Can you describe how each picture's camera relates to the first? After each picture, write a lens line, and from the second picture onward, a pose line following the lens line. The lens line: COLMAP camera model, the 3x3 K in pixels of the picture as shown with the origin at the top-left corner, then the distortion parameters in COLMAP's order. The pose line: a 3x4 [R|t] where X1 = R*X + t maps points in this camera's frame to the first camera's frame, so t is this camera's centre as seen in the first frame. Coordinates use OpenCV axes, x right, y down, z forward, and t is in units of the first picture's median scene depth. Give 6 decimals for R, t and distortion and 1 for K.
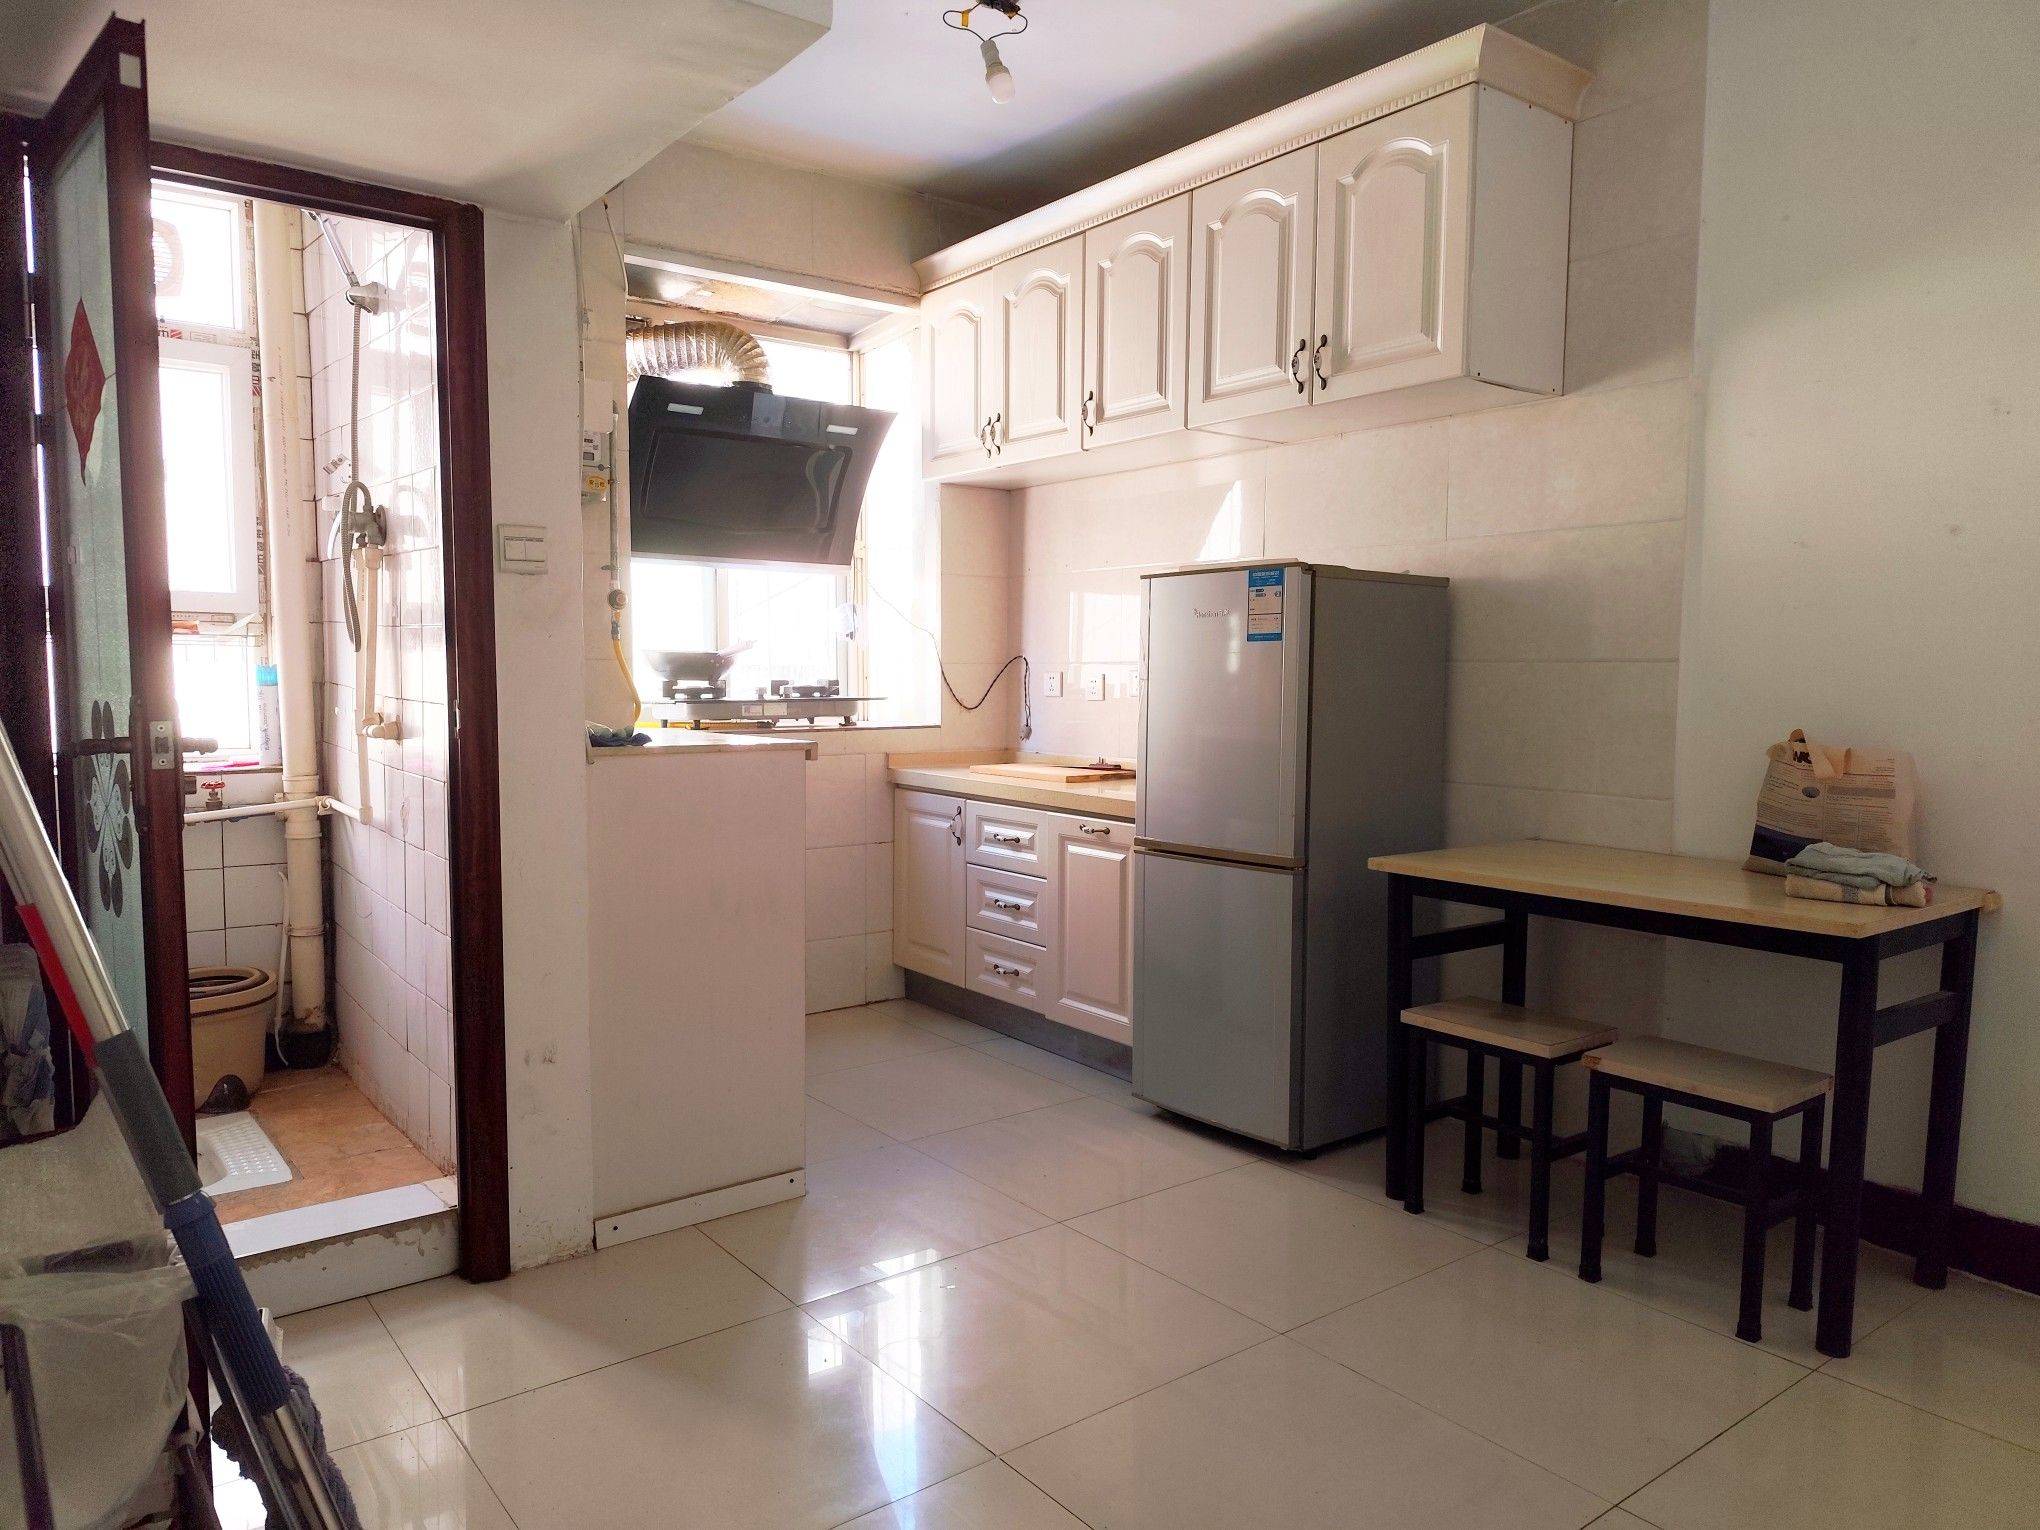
lens RADIAL K [[1389.5, 0, 1025.7], [0, 1389.5, 776.7], [0, 0, 1]] dist [0.038656, -0.050191]
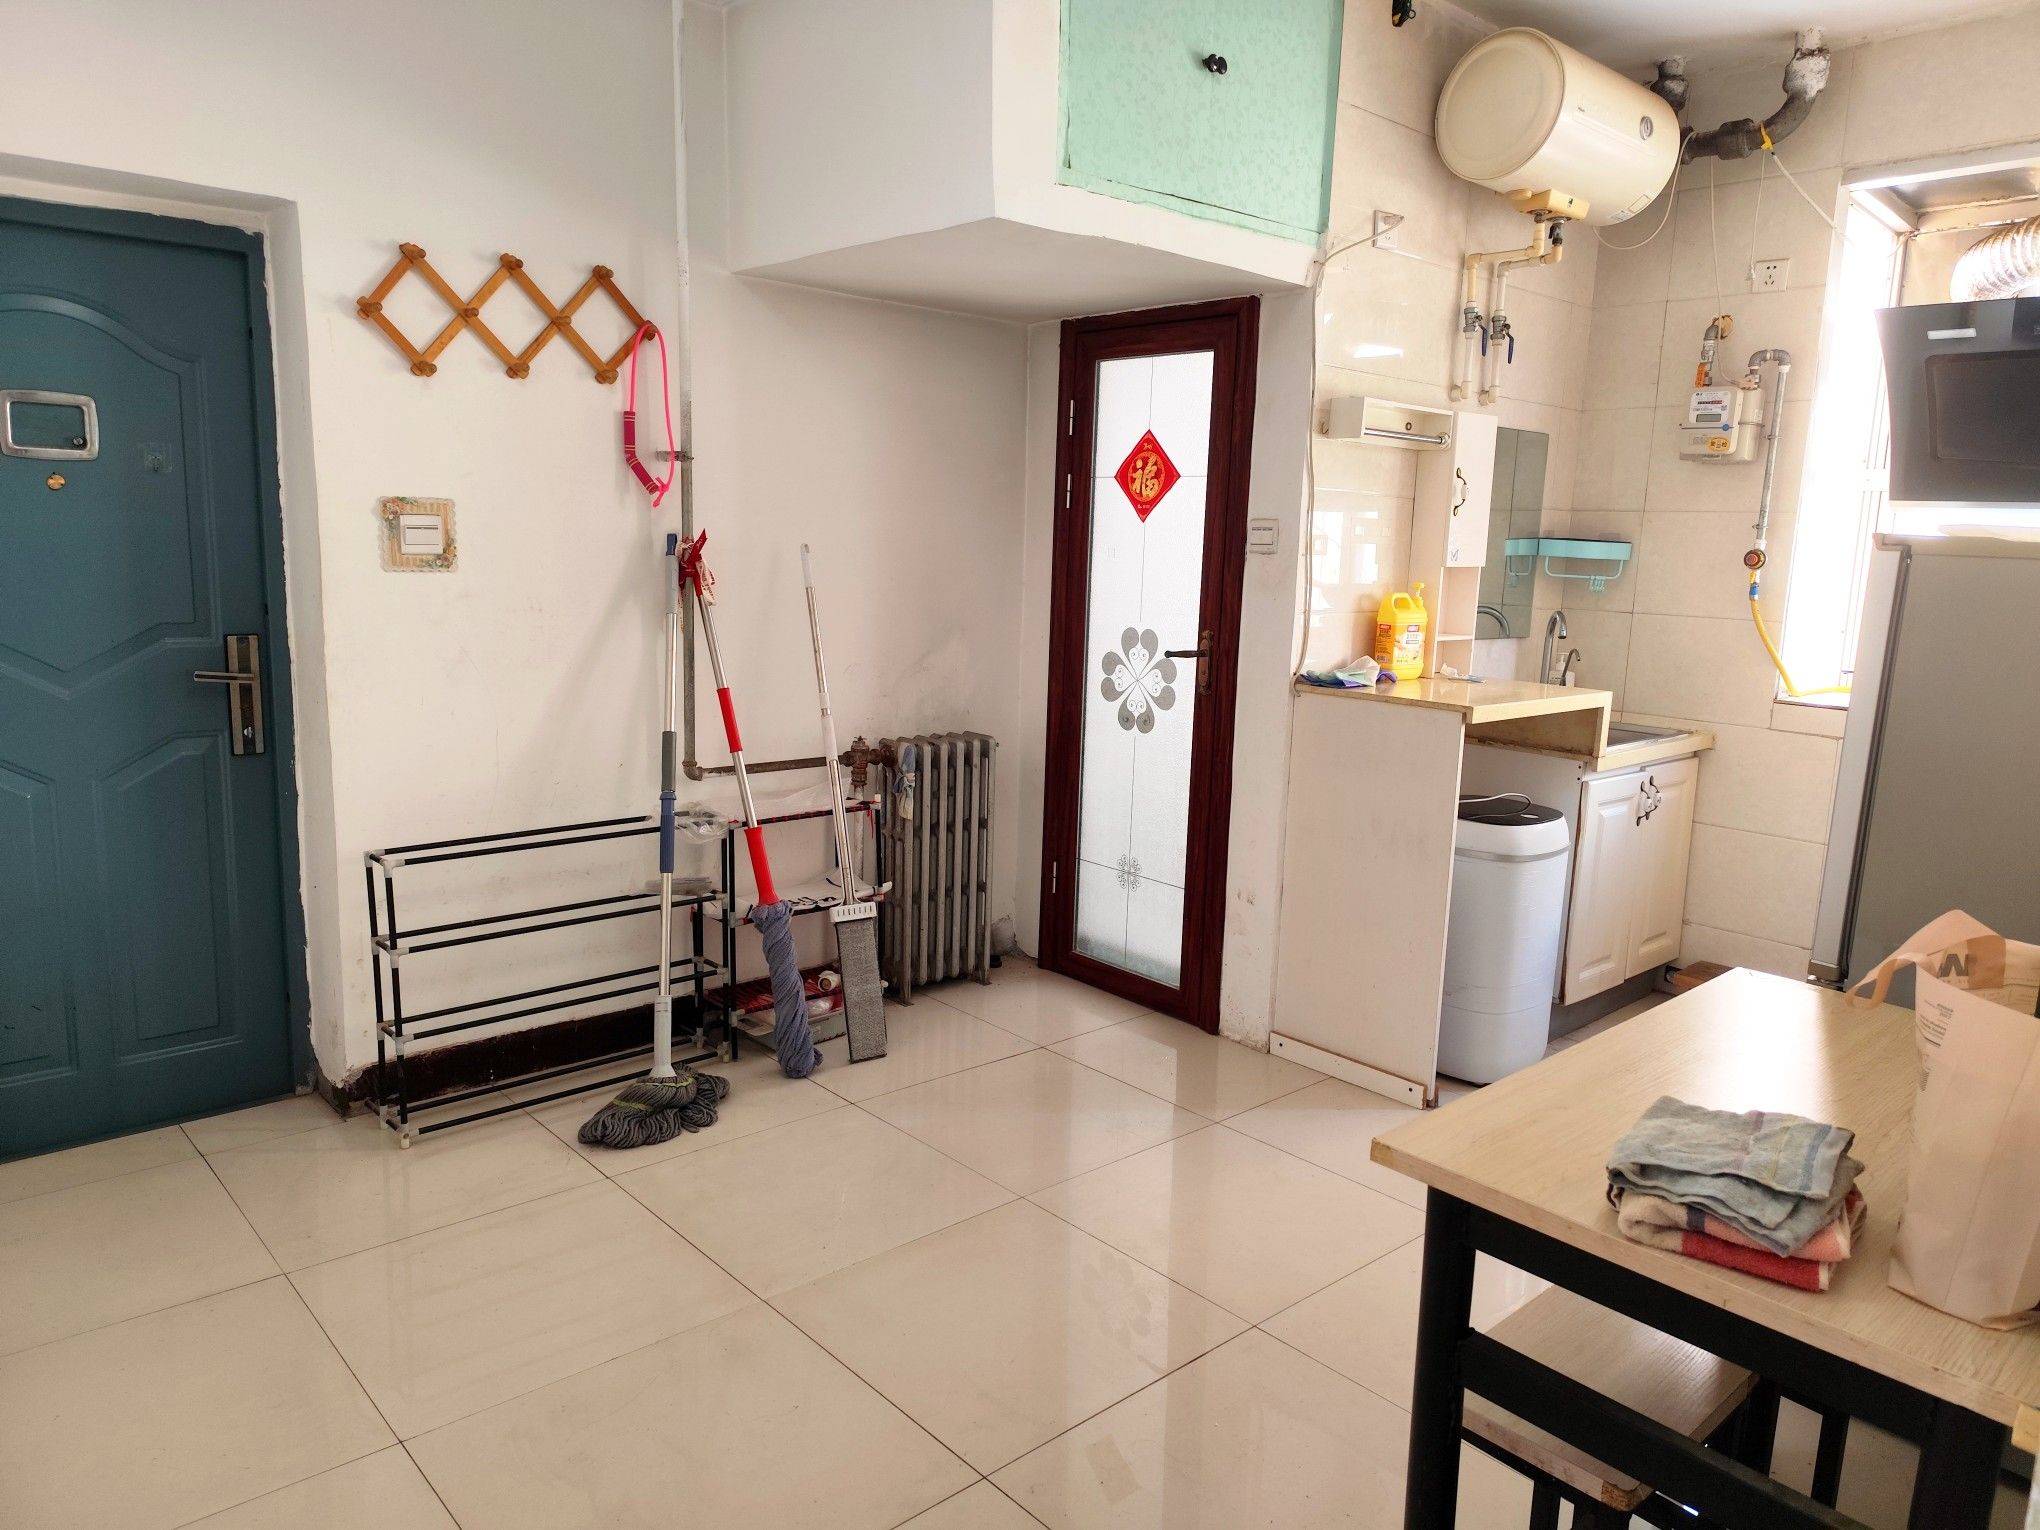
lens RADIAL K [[1389.5, 0, 1025.7], [0, 1389.5, 776.7], [0, 0, 1]] dist [0.038656, -0.050191]
pose [[0.074118, 0.170864, -0.982503, 0.768463], [-0.111660, 0.980439, 0.162082, -0.094097], [0.990979, 0.097693, 0.091747, 0.492947]]
